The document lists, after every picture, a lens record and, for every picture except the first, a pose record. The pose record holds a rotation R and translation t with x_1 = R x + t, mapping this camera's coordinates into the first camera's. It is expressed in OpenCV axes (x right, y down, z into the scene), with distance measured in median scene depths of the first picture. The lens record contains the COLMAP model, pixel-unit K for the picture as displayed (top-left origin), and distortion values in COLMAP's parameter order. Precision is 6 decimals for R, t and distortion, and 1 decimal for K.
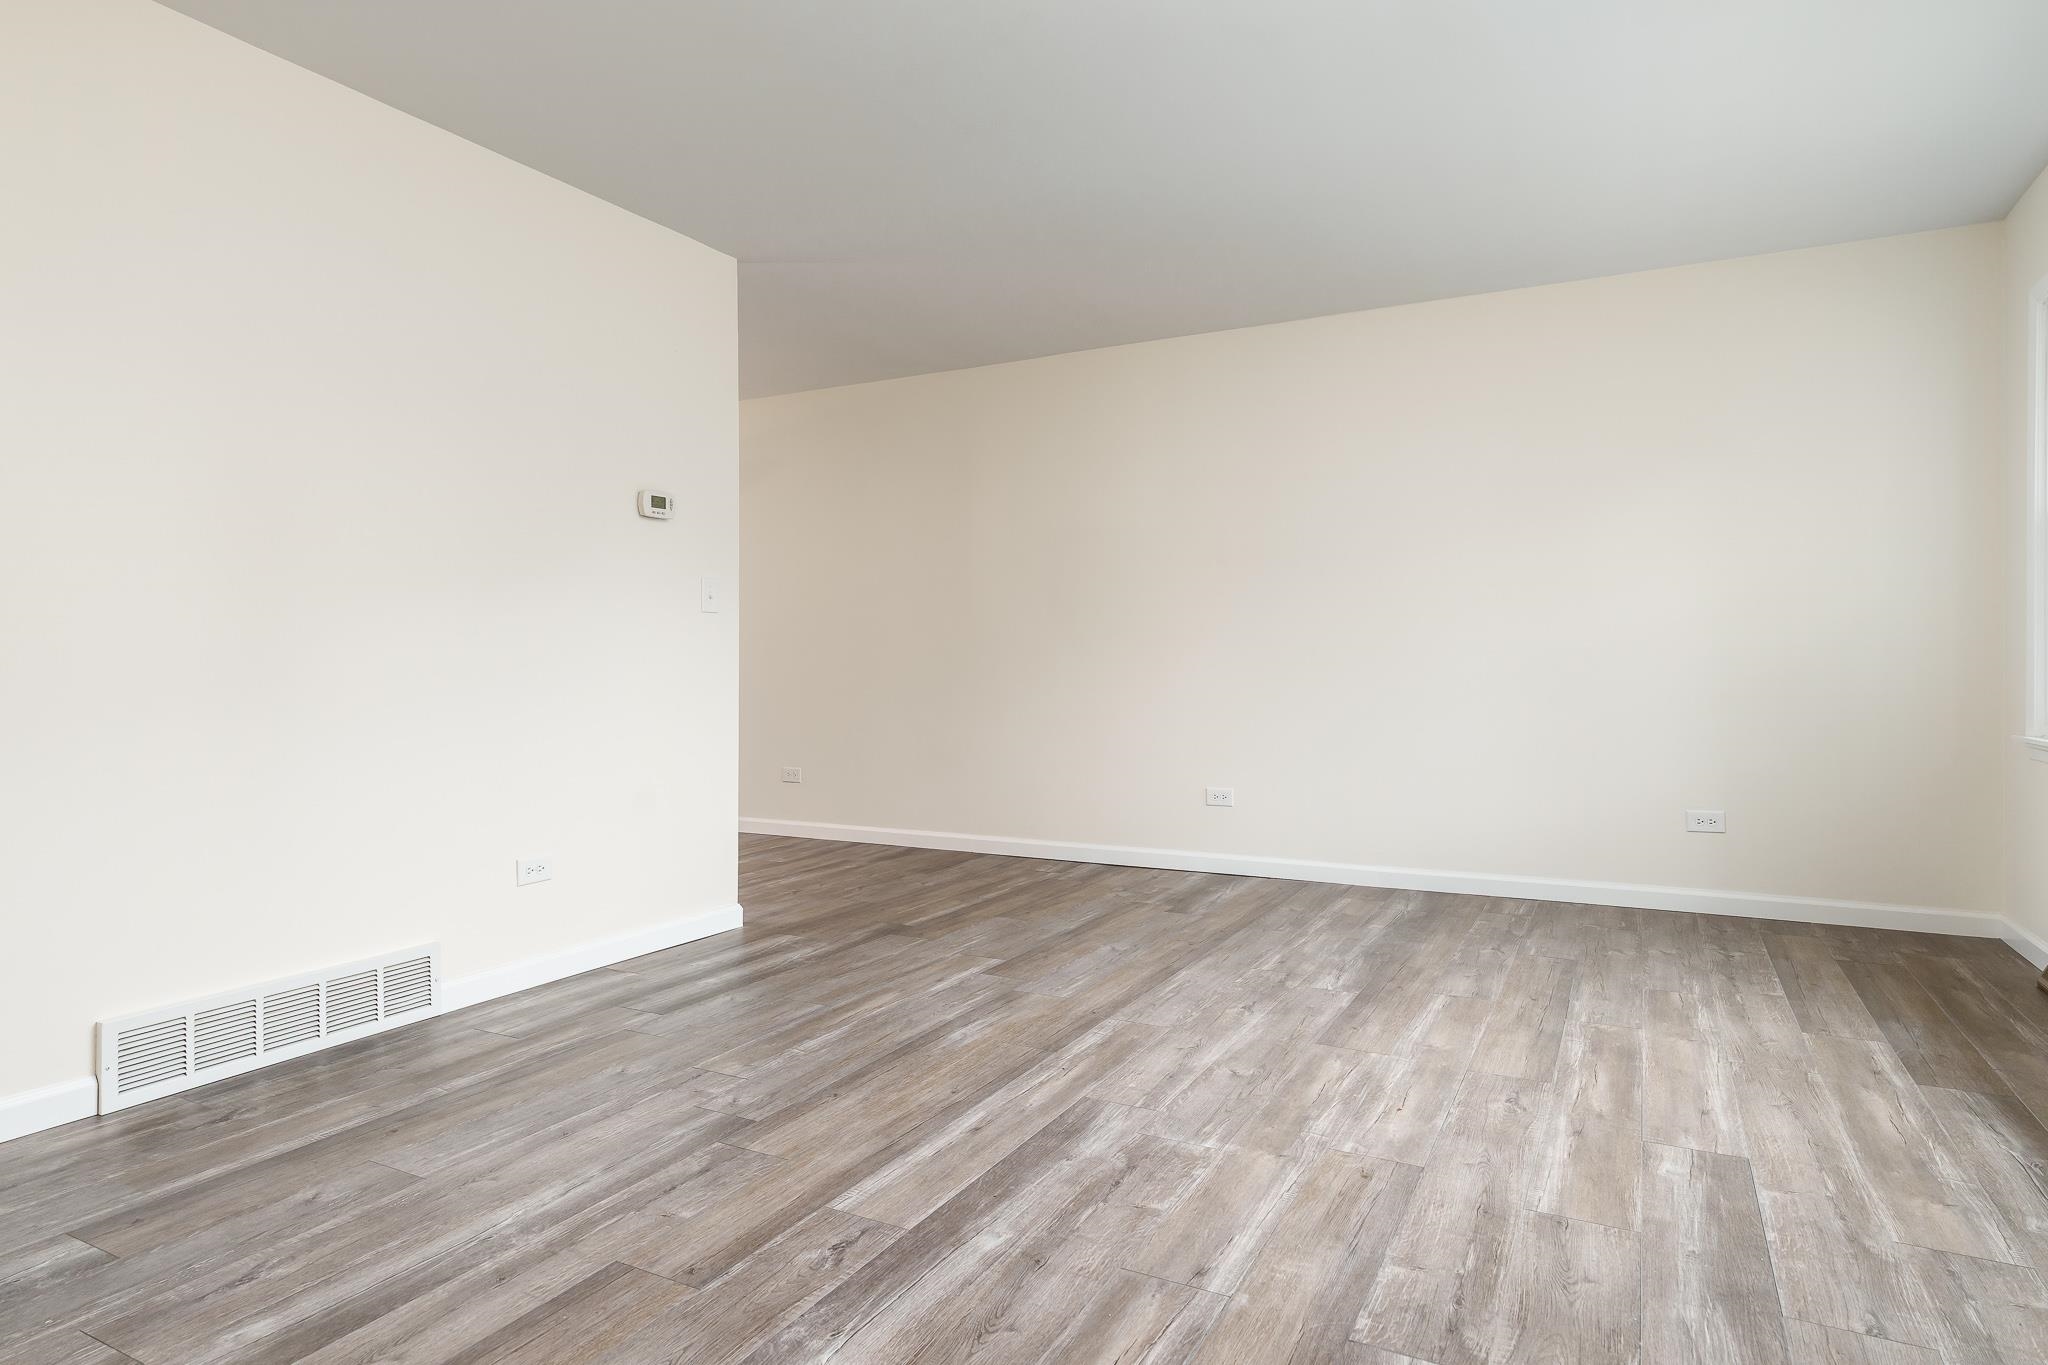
lens RADIAL K [[1189.1, 0, 990.8], [0, 1189.1, 650.9], [0, 0, 1]] dist [-0.007470, 0.003068]
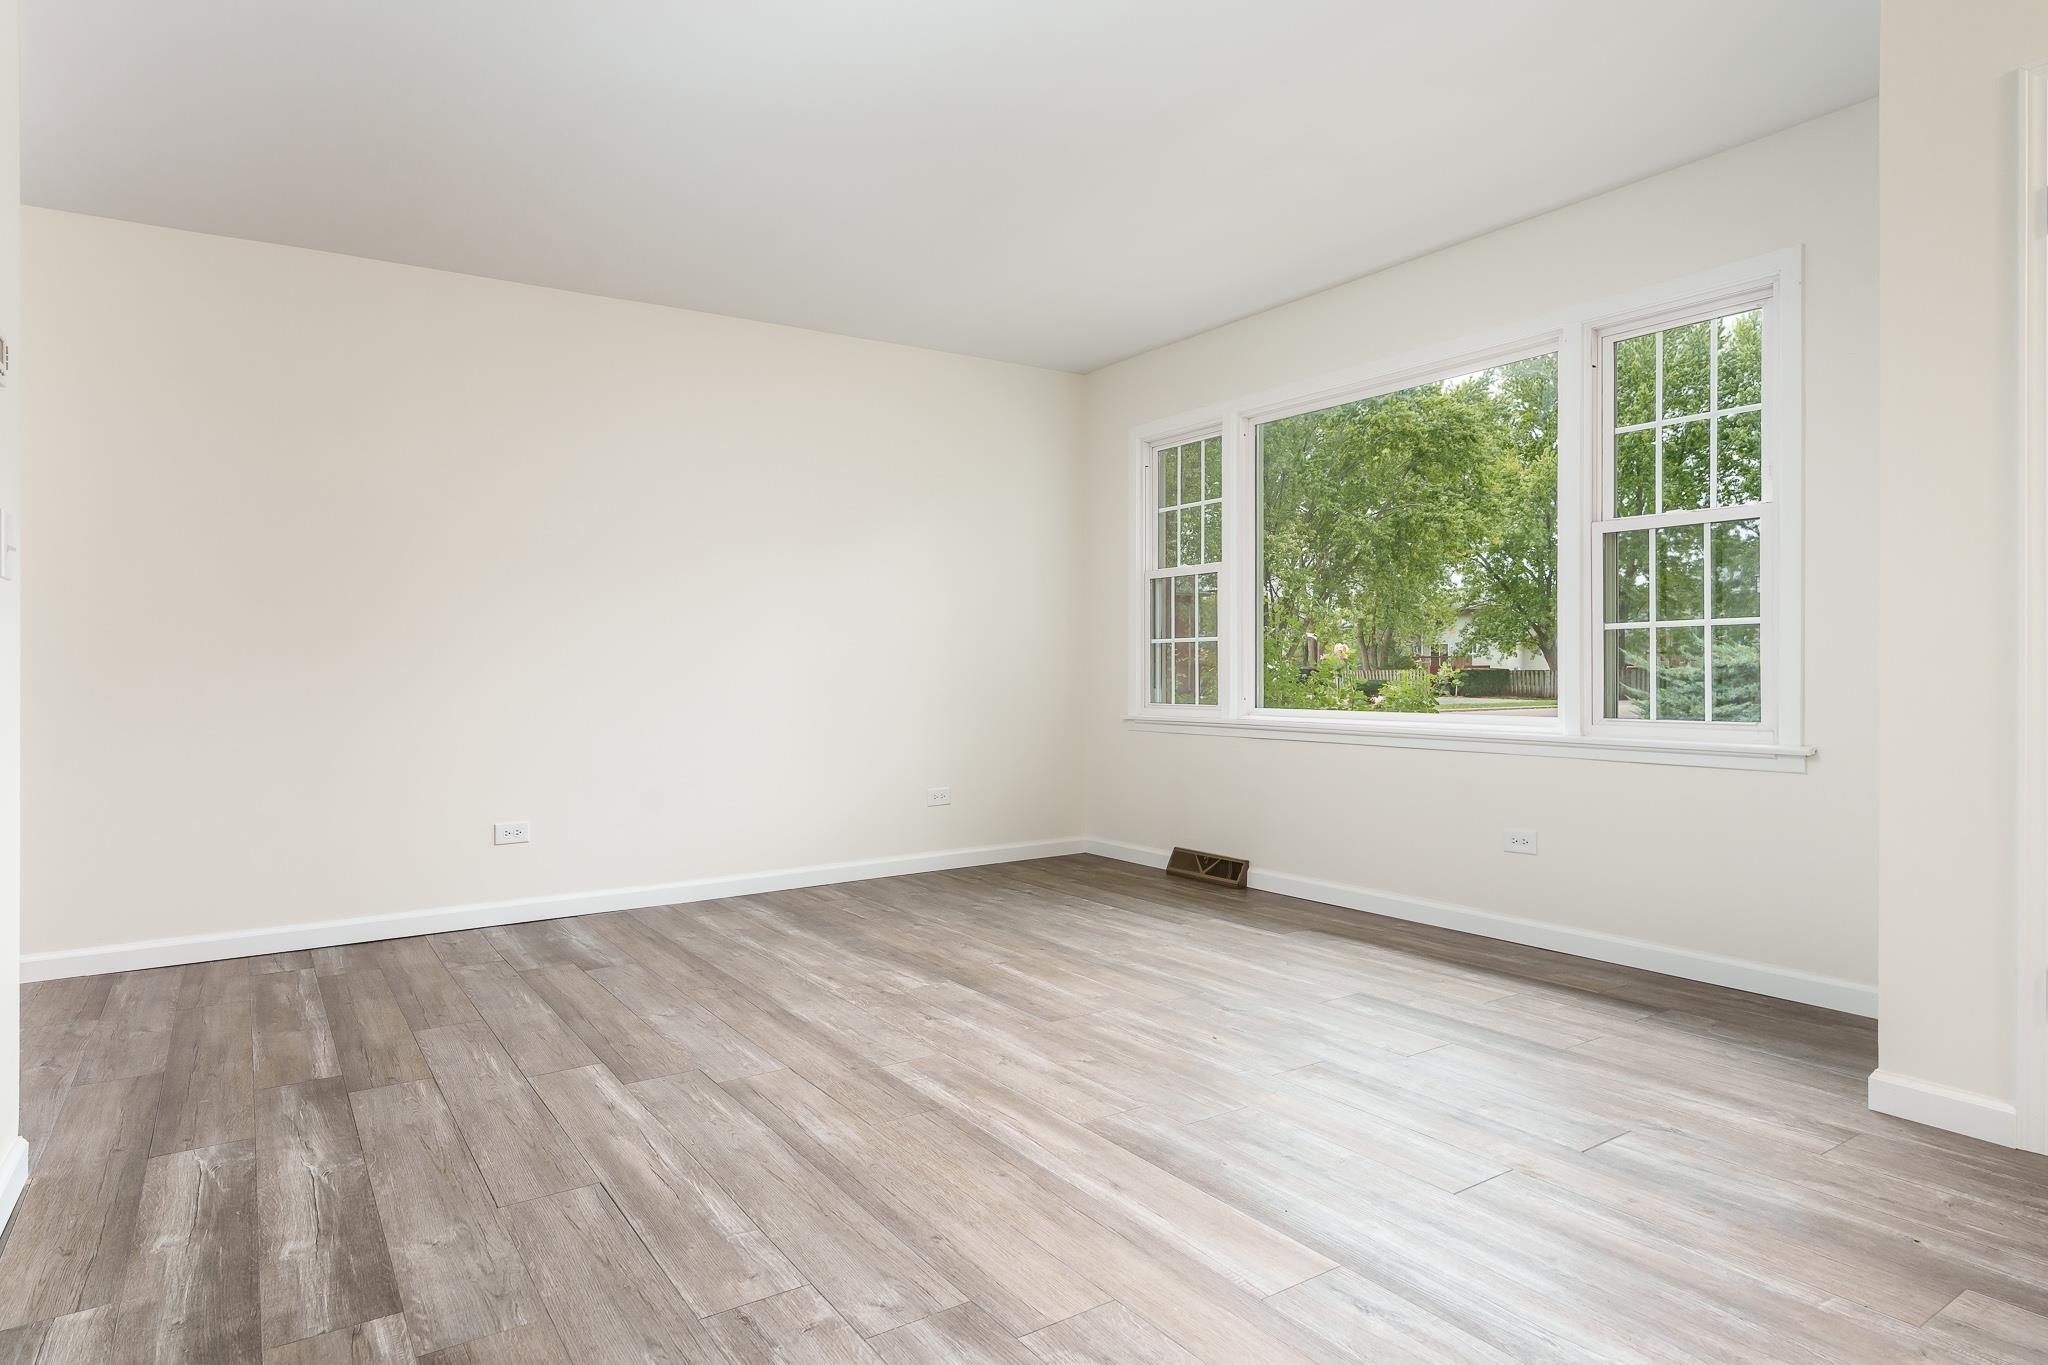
lens RADIAL K [[1160.8, 0, 1026.1], [0, 1160.8, 677.5], [0, 0, 1]] dist [-0.006177, 0.002085]
pose [[0.455935, -0.009819, 0.889959, -0.670819], [-0.001310, 0.999931, 0.011704, 0.003972], [-0.890012, -0.006502, 0.455891, 0.535850]]
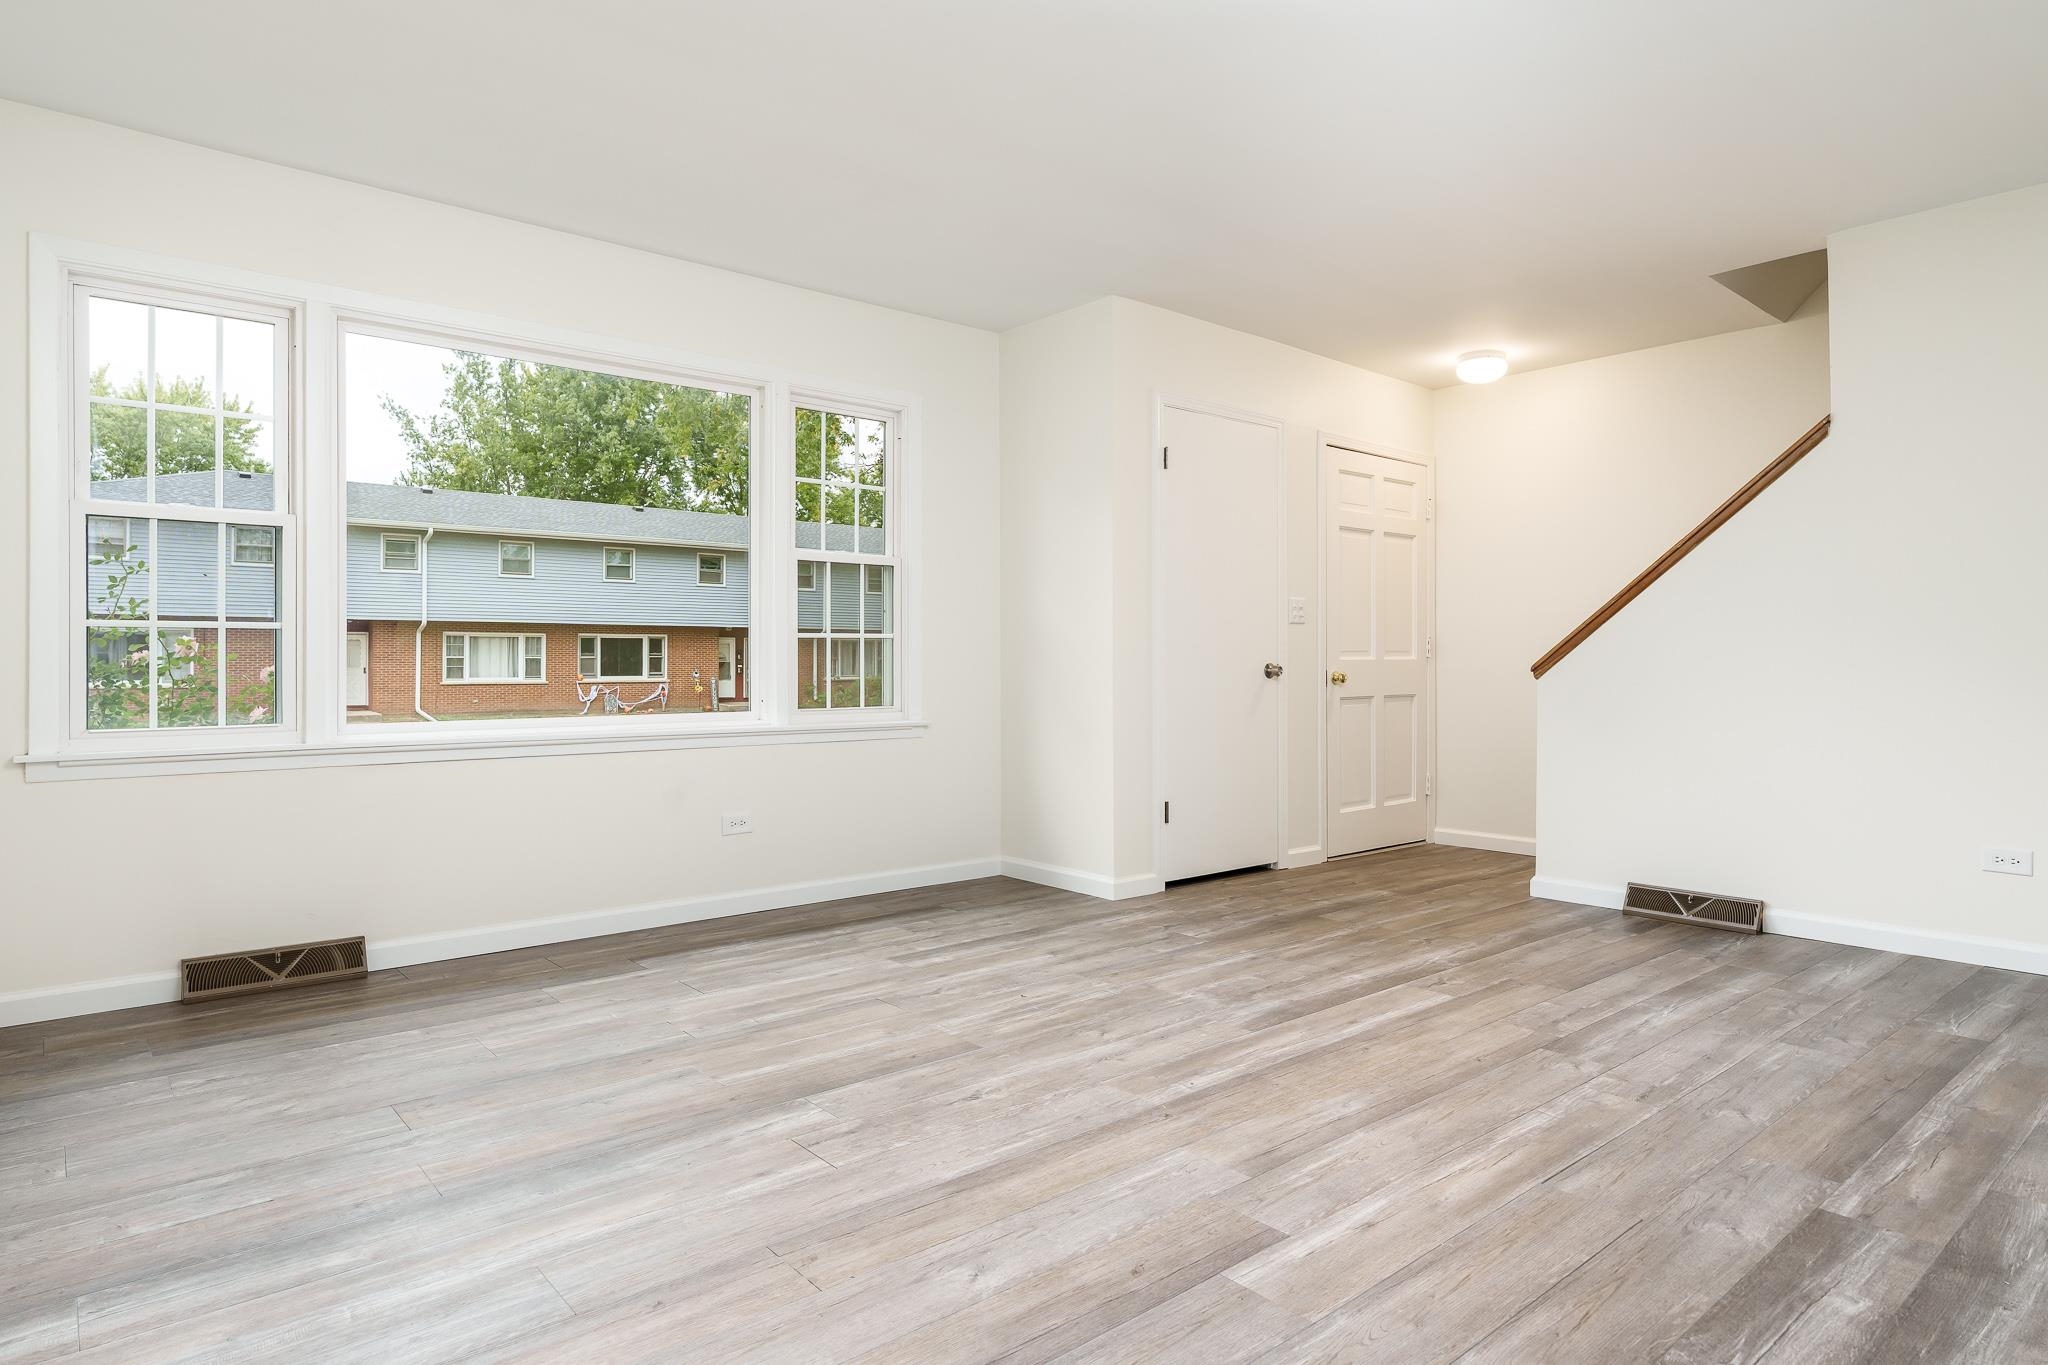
lens RADIAL K [[1160.8, 0, 998.3], [0, 1160.8, 650.2], [0, 0, 1]] dist [-0.006177, 0.002085]
pose [[-0.928937, 0.008139, 0.370149, -0.102998], [-0.000166, 0.999749, -0.022399, 0.016255], [-0.370239, -0.020869, -0.928702, 1.902482]]
